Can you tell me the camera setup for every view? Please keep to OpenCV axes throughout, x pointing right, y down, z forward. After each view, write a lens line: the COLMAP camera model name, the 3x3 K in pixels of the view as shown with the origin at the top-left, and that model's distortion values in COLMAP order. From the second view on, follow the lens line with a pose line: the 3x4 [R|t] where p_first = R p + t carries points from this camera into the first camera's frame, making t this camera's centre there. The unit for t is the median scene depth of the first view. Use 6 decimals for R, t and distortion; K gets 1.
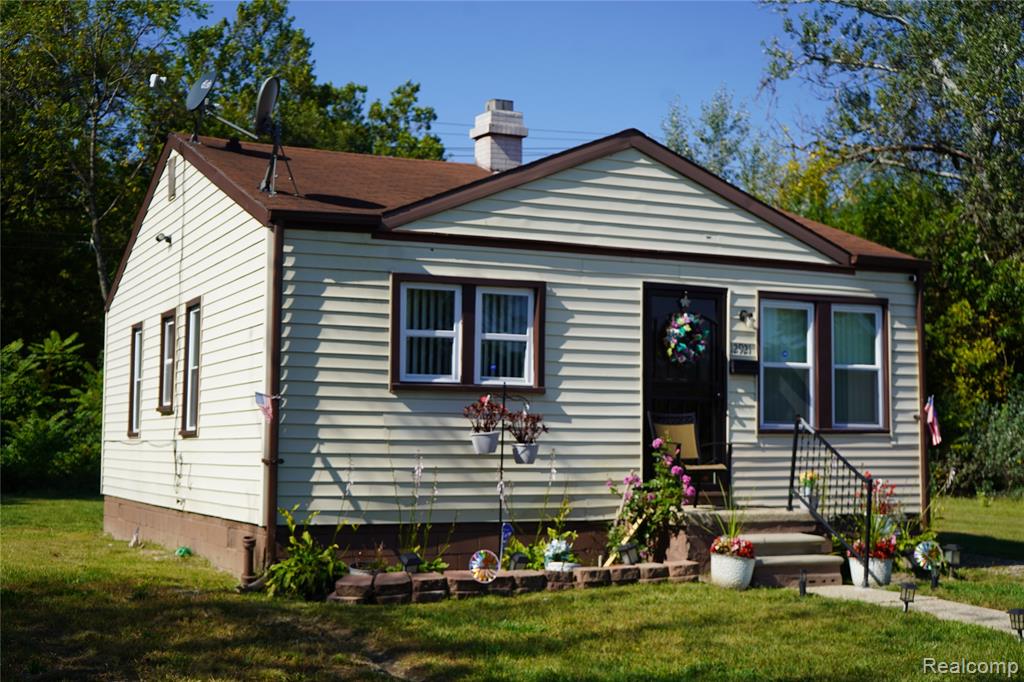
lens RADIAL K [[1390.1, 0, 512.0], [0, 1390.1, 341.0], [0, 0, 1]] dist [-0.013490, 0.003287]
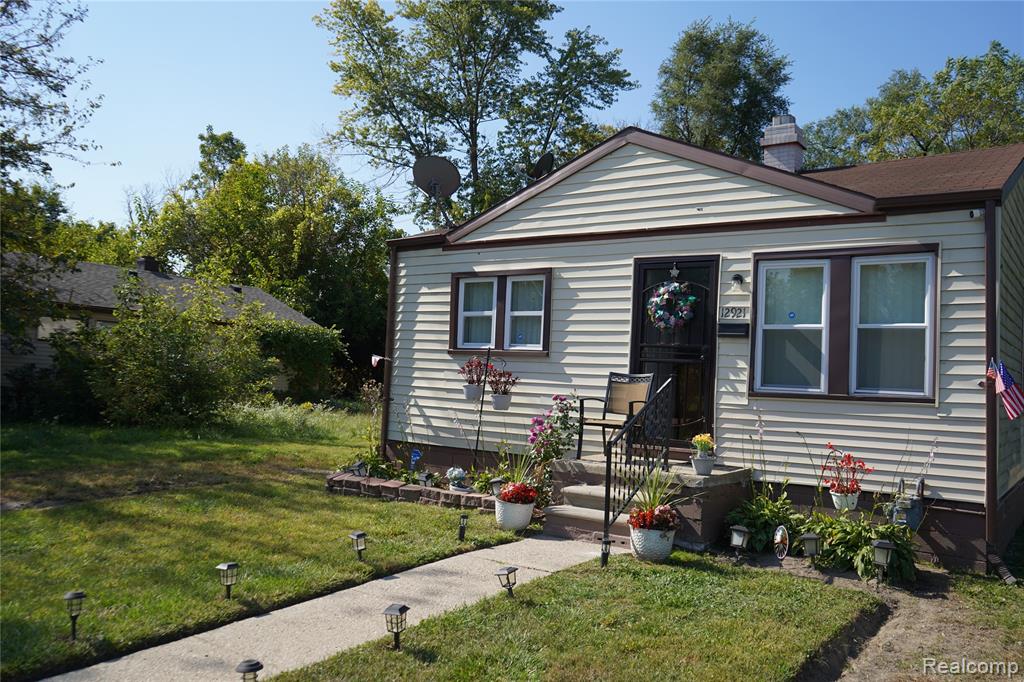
lens RADIAL K [[819.8, 0, 512.0], [0, 819.8, 341.0], [0, 0, 1]] dist [-0.002065, -0.000188]
pose [[0.493694, -0.026199, -0.869241, 0.622591], [0.022671, 0.999594, -0.017252, 0.034142], [0.869340, -0.011189, 0.494087, 0.574672]]
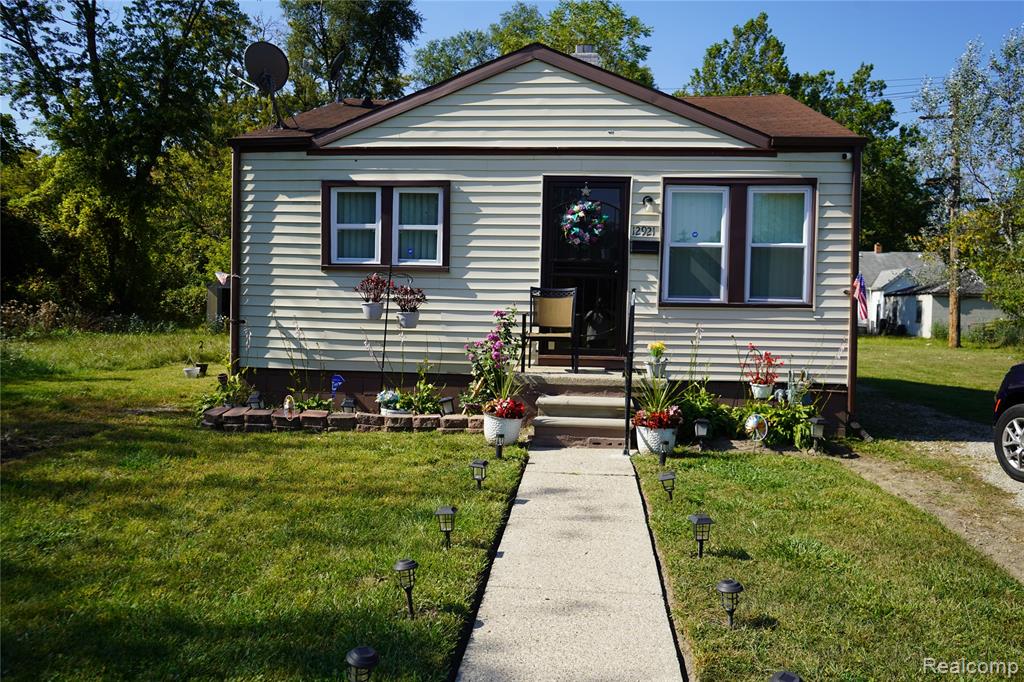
lens RADIAL K [[823.2, 0, 512.0], [0, 823.2, 341.0], [0, 0, 1]] dist [-0.012893, 0.006562]
pose [[0.854987, 0.032311, -0.517642, 0.431377], [0.024589, 0.994410, 0.102684, 0.023749], [0.518066, -0.100522, 0.849413, 0.379905]]
